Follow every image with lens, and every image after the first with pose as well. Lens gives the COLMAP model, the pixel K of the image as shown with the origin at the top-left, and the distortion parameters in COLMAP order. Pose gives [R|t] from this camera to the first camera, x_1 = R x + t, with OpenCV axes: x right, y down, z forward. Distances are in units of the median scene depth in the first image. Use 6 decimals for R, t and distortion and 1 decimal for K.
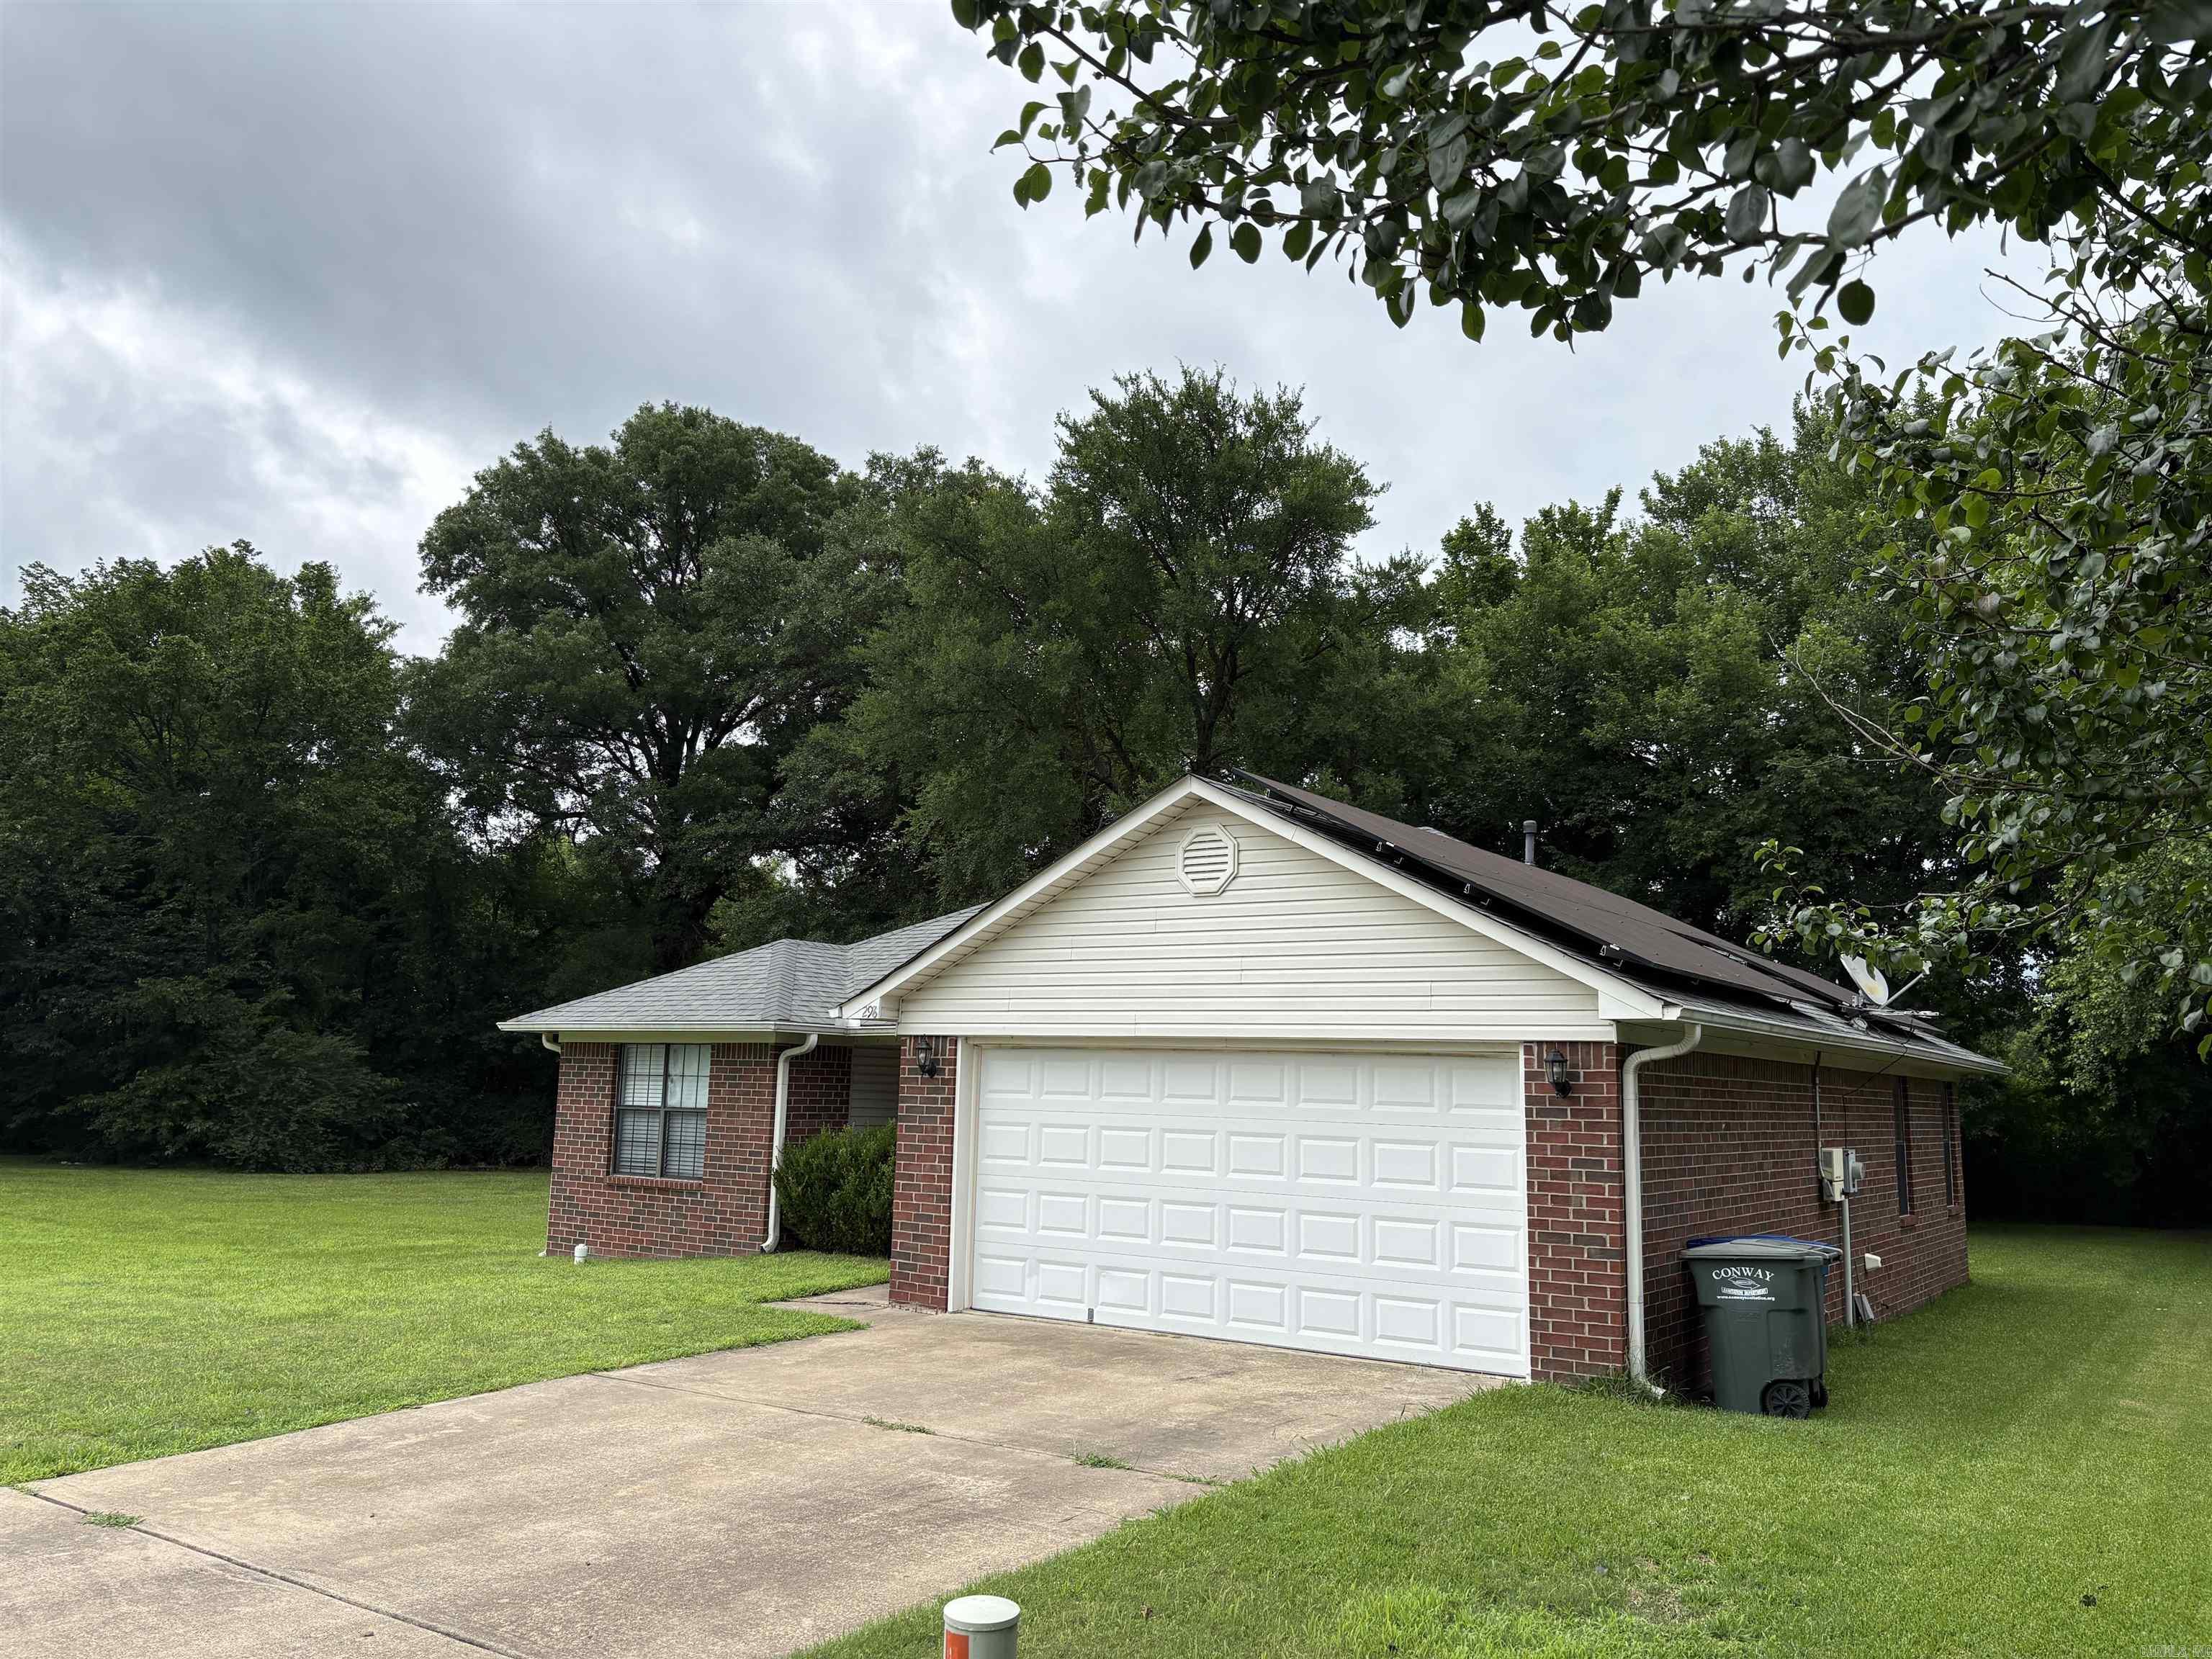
lens RADIAL K [[1710.5, 0, 1106.0], [0, 1710.5, 829.5], [0, 0, 1]] dist [0.003903, -0.000782]
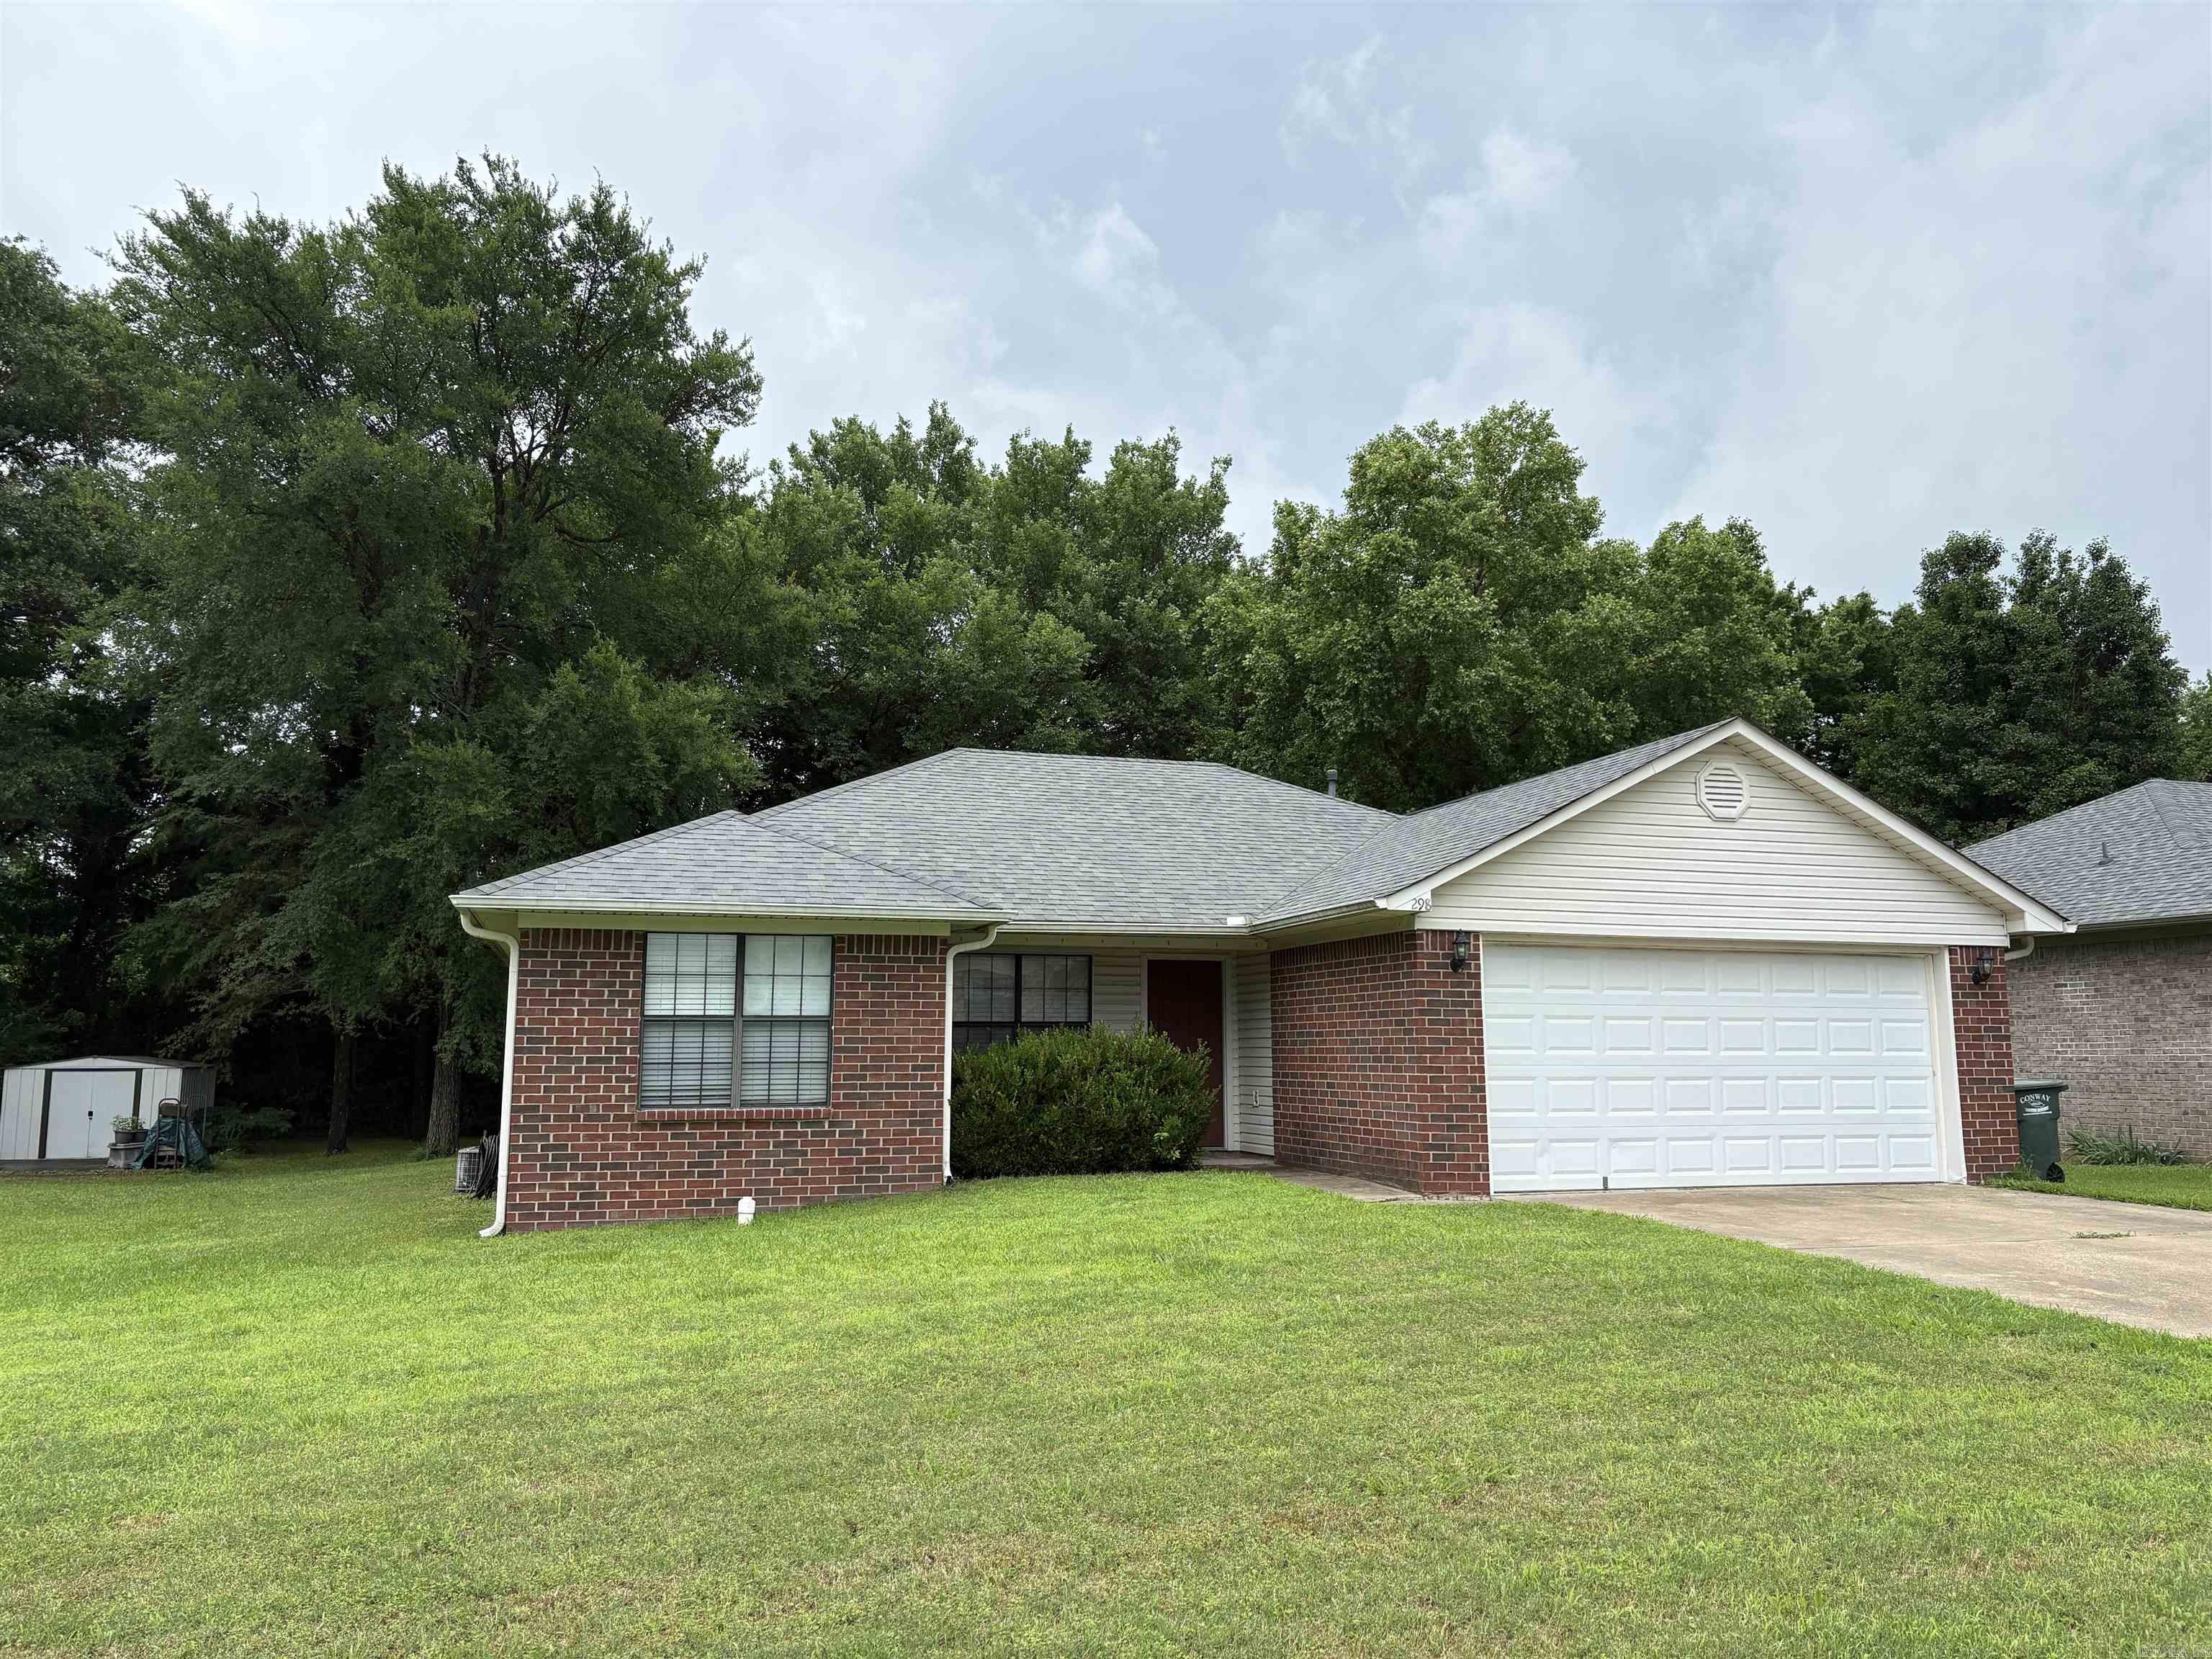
lens RADIAL K [[1710.5, 0, 1106.0], [0, 1710.5, 829.5], [0, 0, 1]] dist [0.003903, -0.000782]
pose [[0.611352, 0.077050, 0.787599, -0.828367], [-0.106732, 0.994183, -0.014412, 0.078445], [-0.784129, -0.075251, 0.616019, 0.435349]]
